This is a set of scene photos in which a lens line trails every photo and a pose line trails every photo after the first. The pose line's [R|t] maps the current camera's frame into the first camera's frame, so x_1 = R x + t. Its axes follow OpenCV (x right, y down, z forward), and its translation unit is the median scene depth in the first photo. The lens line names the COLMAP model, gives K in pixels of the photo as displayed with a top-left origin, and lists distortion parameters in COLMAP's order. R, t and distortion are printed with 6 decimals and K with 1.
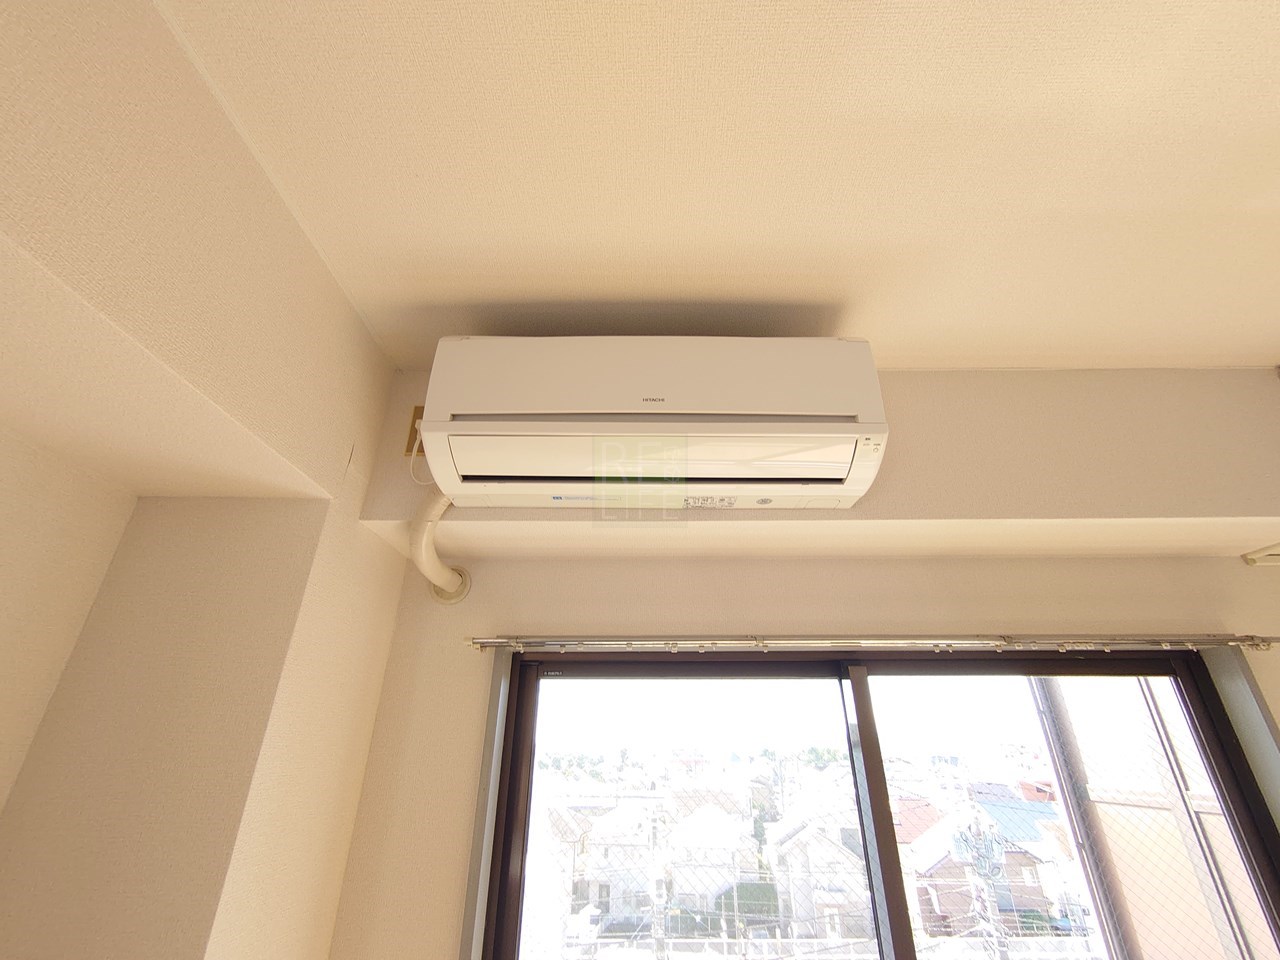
lens RADIAL K [[549.6, 0, 640.0], [0, 549.6, 480.0], [0, 0, 1]] dist [0.002104, 0.000059]
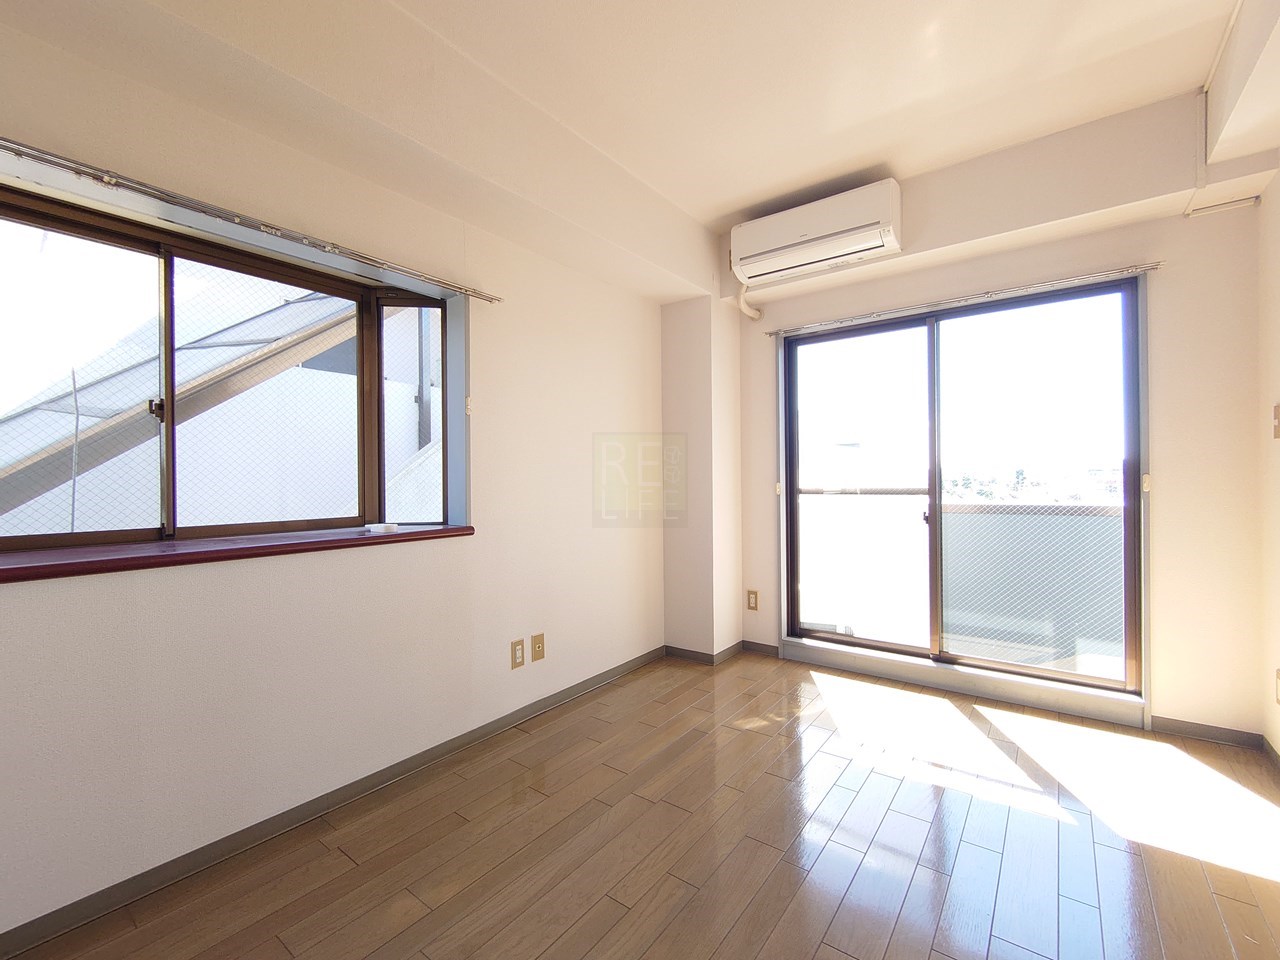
lens RADIAL K [[549.6, 0, 640.0], [0, 549.6, 480.0], [0, 0, 1]] dist [0.002104, 0.000059]
pose [[0.804166, -0.007237, -0.594361, 0.797663], [0.272666, 0.893006, 0.358042, -0.207407], [0.528177, -0.449987, 0.720098, -1.605846]]
